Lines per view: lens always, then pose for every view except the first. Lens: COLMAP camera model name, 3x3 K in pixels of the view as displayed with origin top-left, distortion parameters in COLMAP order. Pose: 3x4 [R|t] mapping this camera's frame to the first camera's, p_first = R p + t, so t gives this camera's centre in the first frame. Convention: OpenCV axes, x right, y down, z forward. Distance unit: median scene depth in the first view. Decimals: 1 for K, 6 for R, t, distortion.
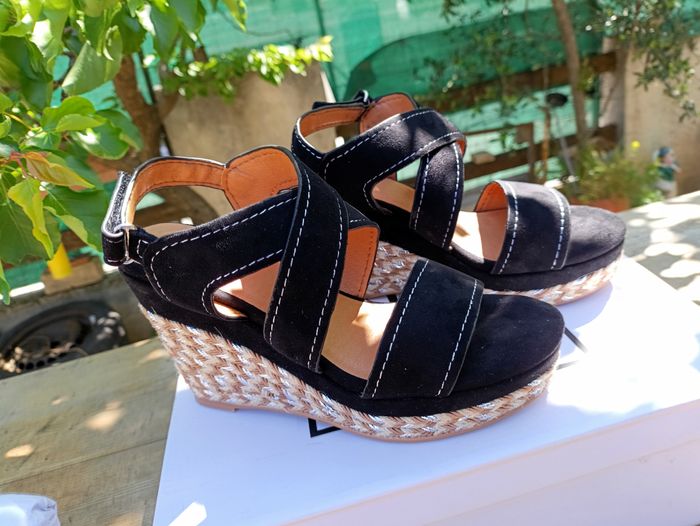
lens RADIAL K [[541.5, 0, 363.3], [0, 541.5, 252.5], [0, 0, 1]] dist [-0.034133, 0.005230]
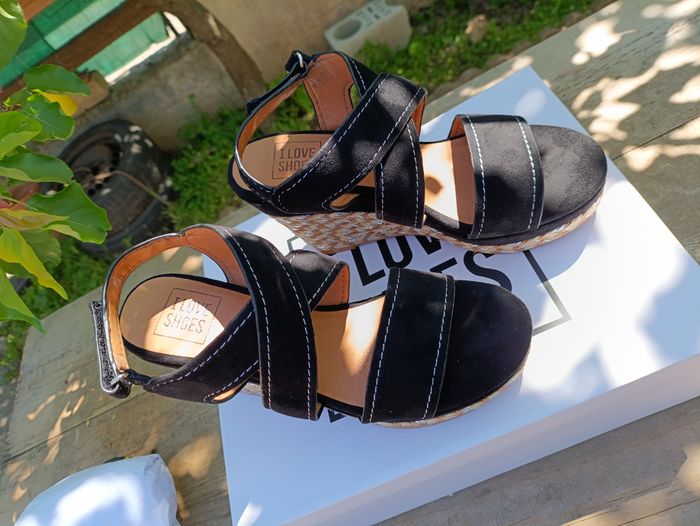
lens RADIAL K [[541.5, 0, 354.0], [0, 541.5, 244.6], [0, 0, 1]] dist [-0.034133, 0.005230]
pose [[0.973079, -0.188135, -0.133125, 0.157523], [0.229336, 0.847674, 0.478388, -0.467255], [0.022845, -0.496039, 0.867999, 0.114577]]
